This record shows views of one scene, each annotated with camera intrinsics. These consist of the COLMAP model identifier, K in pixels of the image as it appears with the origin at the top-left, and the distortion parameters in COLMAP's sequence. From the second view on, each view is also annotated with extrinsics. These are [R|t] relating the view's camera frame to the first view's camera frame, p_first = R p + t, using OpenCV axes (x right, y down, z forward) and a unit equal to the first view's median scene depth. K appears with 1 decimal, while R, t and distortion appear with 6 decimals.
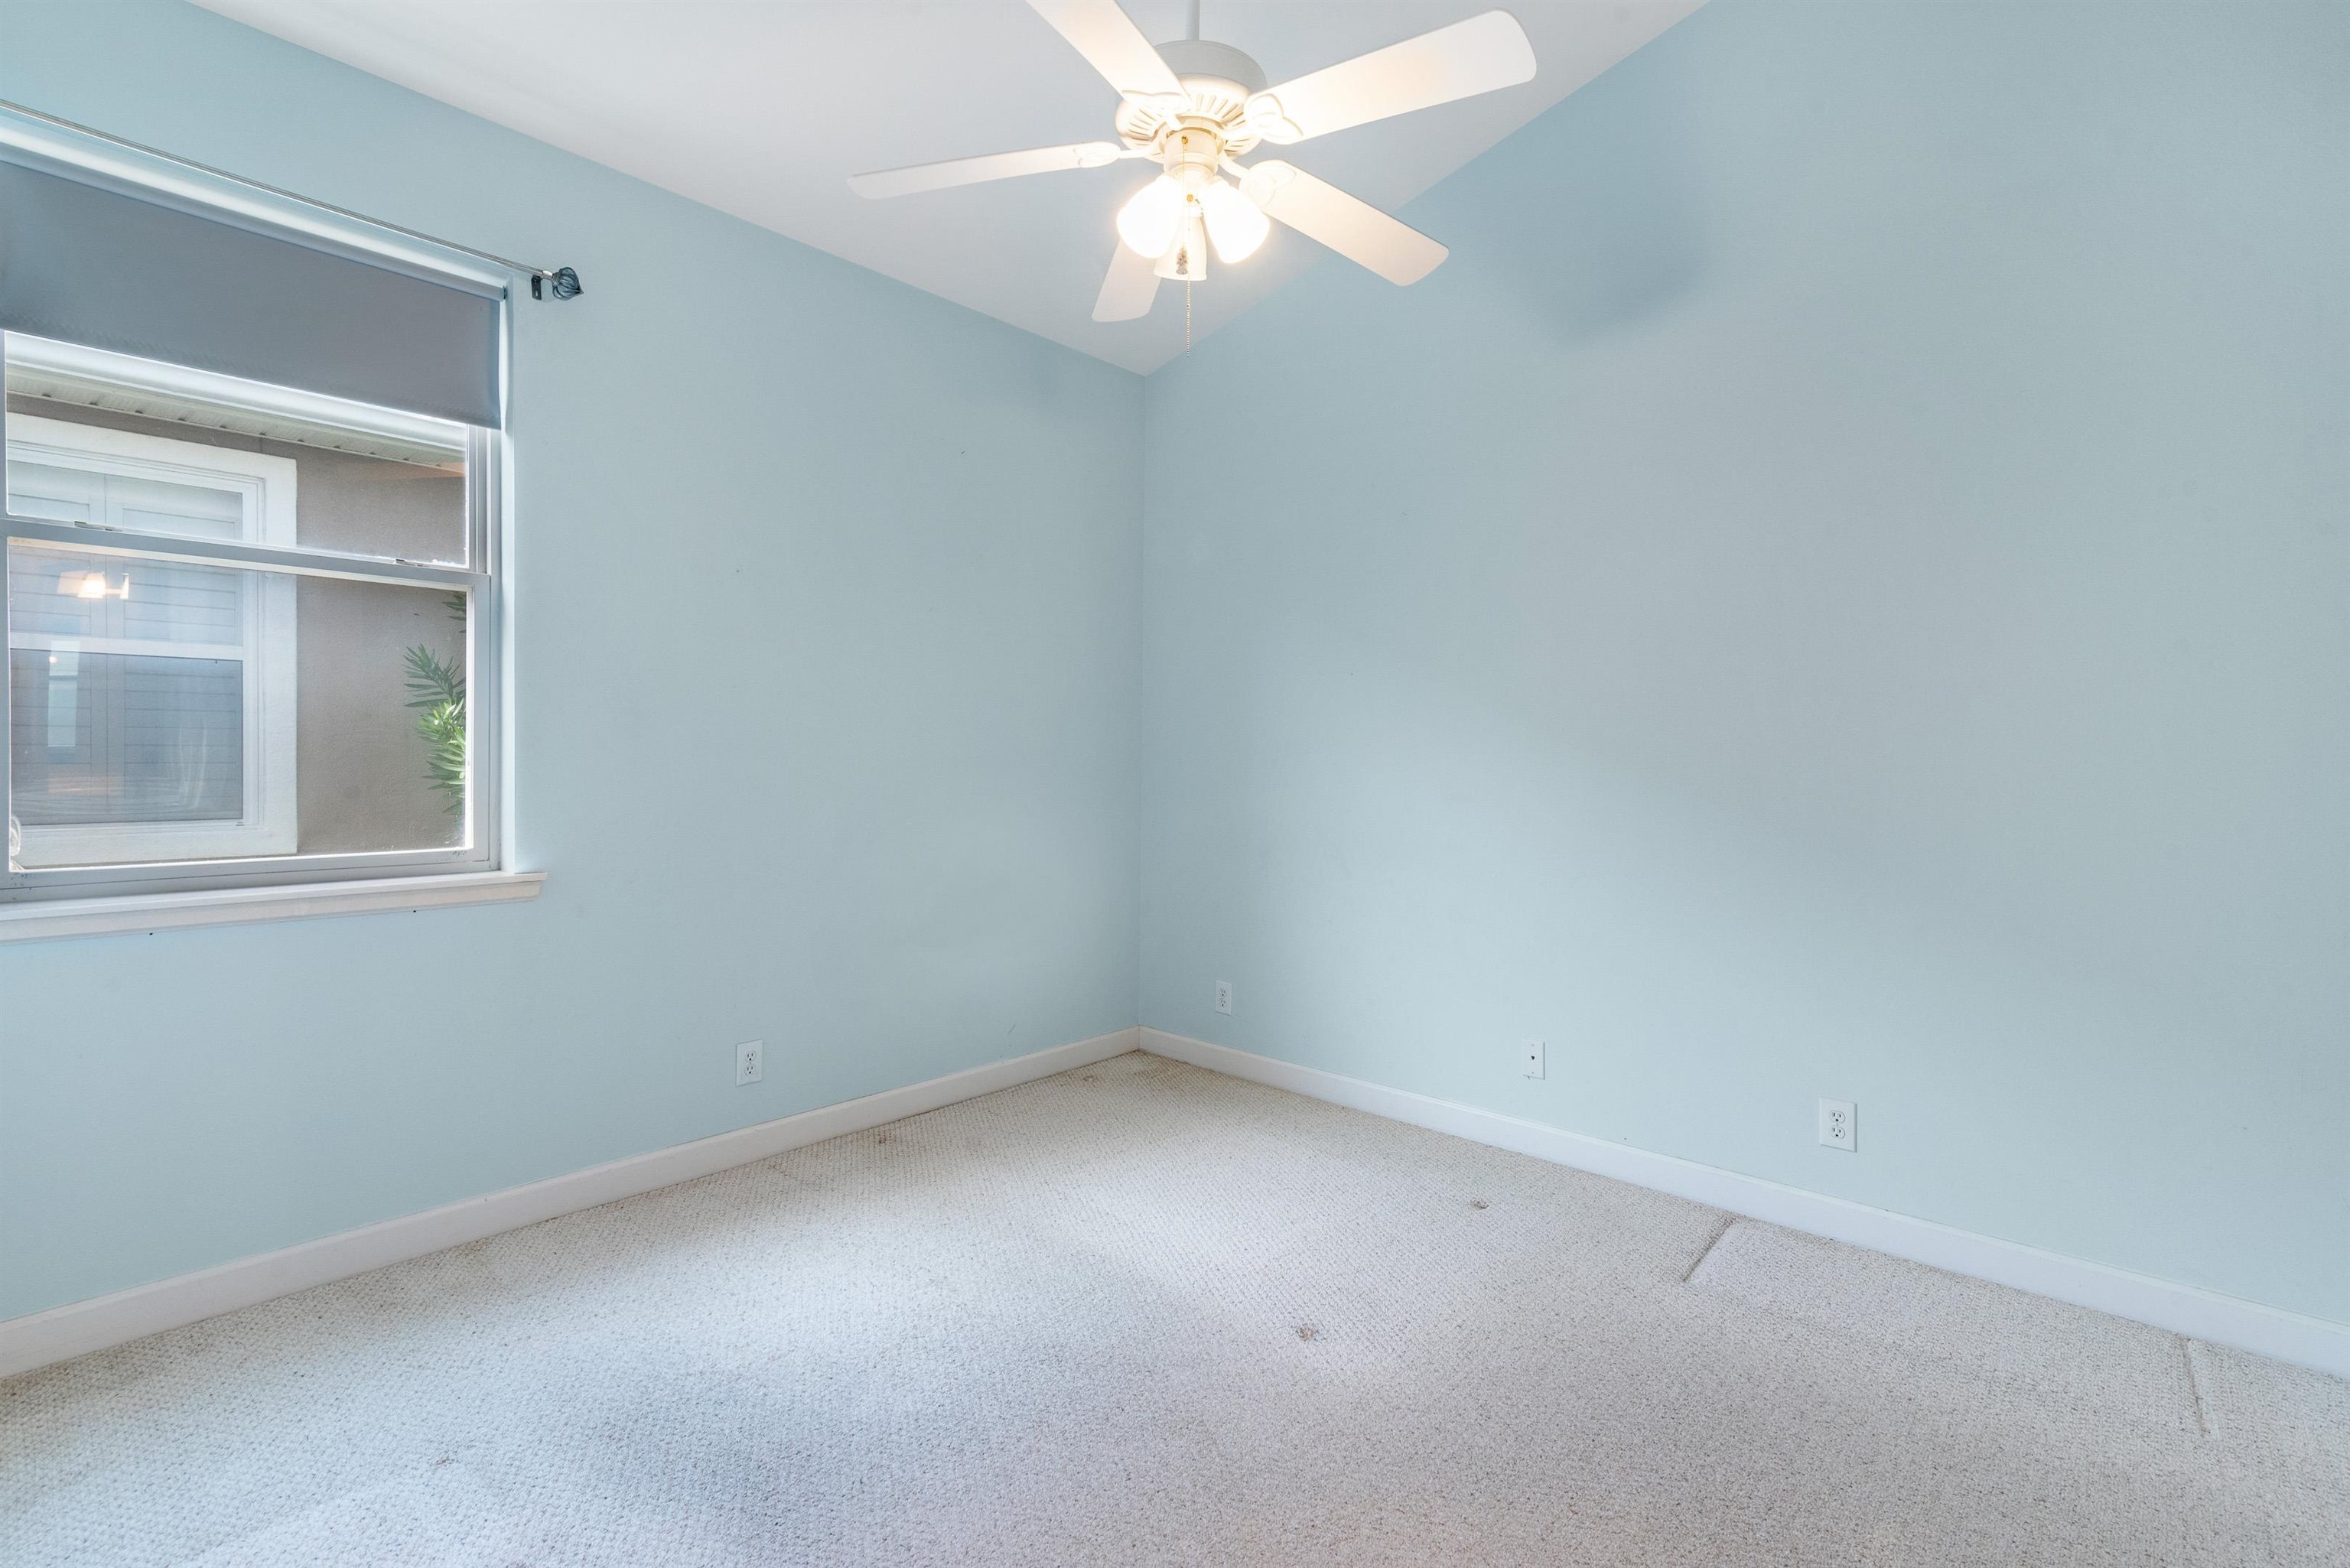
lens RADIAL K [[1056.6, 0, 1162.2], [0, 1056.6, 795.5], [0, 0, 1]] dist [0.004976, 0.000664]
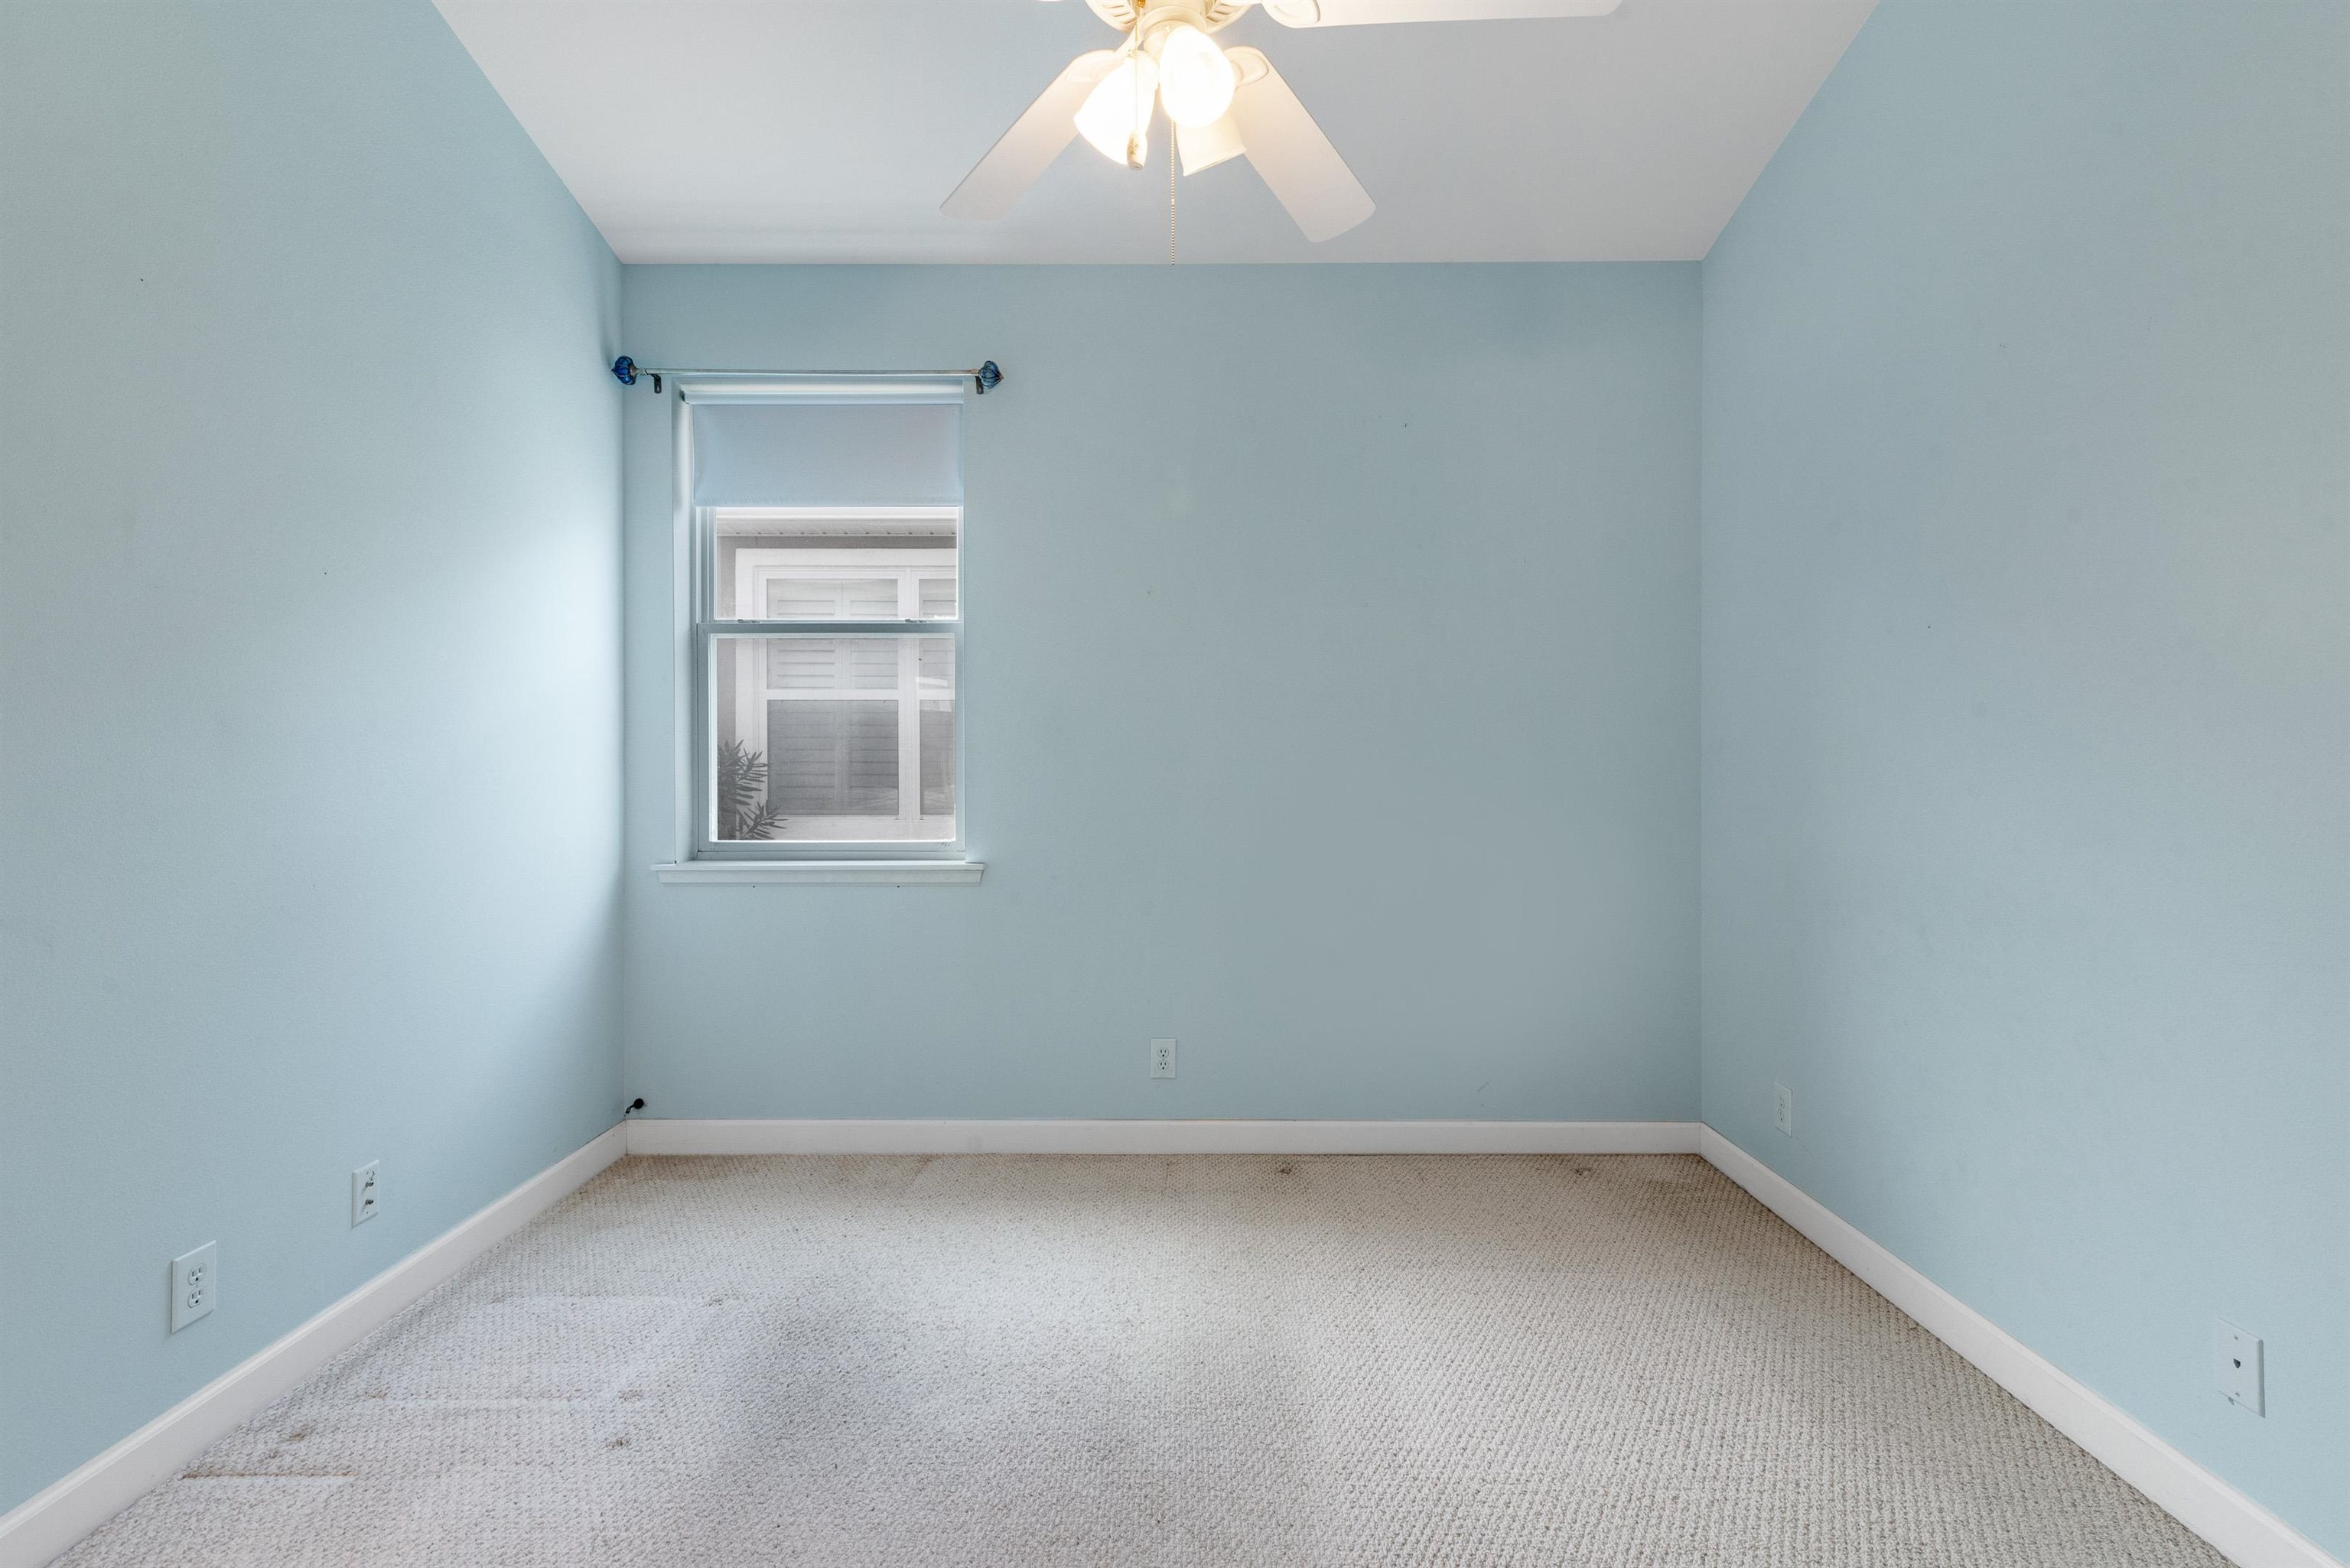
lens RADIAL K [[1056.6, 0, 1181.0], [0, 1056.6, 784.5], [0, 0, 1]] dist [0.004976, 0.000664]
pose [[0.681699, 0.007857, -0.731590, 0.426375], [-0.024798, 0.999616, -0.012371, -0.007443], [0.731212, 0.026575, 0.681632, 0.321800]]
